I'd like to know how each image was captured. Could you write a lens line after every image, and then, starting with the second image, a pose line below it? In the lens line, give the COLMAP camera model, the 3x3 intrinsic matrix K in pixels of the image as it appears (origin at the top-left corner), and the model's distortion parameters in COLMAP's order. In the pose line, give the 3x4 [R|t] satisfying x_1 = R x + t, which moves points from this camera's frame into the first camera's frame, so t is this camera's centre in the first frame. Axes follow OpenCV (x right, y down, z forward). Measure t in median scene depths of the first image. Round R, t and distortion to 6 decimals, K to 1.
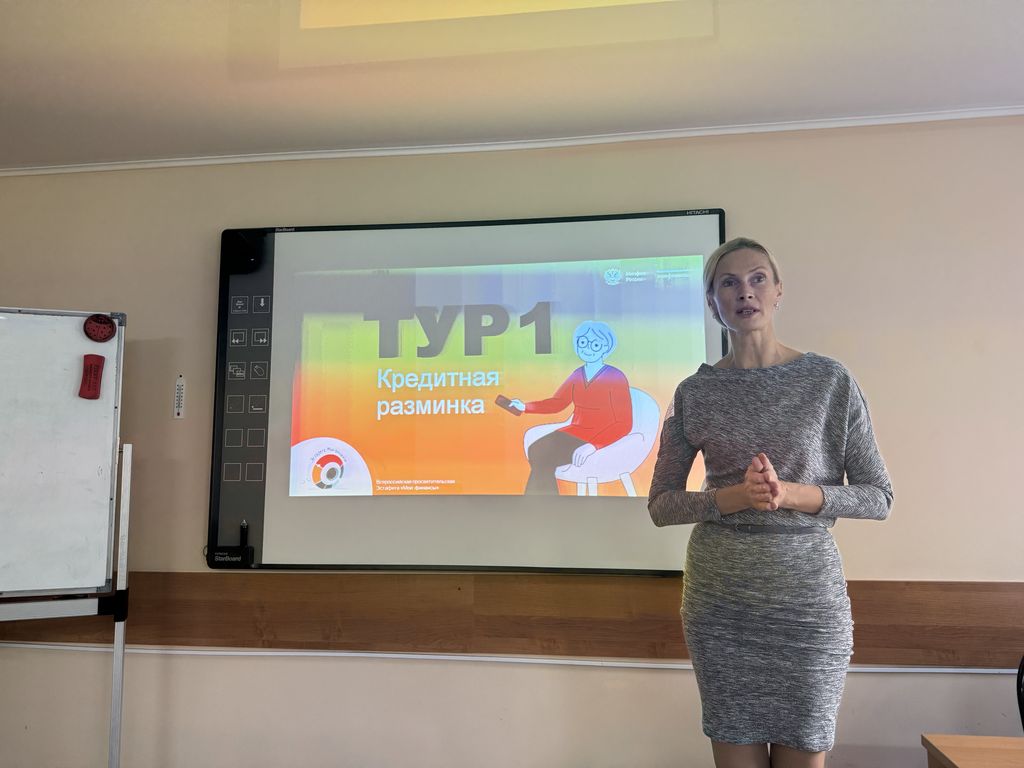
lens RADIAL K [[733.6, 0, 512.0], [0, 733.6, 384.0], [0, 0, 1]] dist [0.193797, -0.295293]
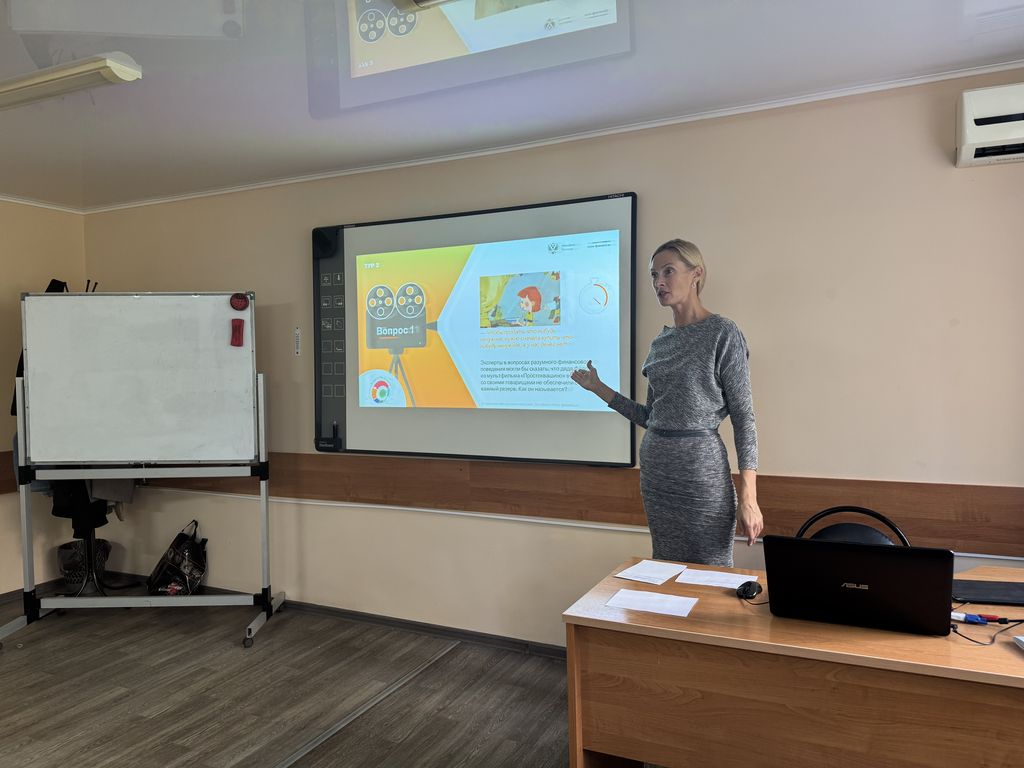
lens RADIAL K [[733.6, 0, 512.0], [0, 733.6, 384.0], [0, 0, 1]] dist [0.193797, -0.295293]
pose [[0.950171, -0.000881, -0.311727, 0.473941], [0.038612, 0.992628, 0.114889, -0.058177], [0.309327, -0.121201, 0.943200, -0.324414]]
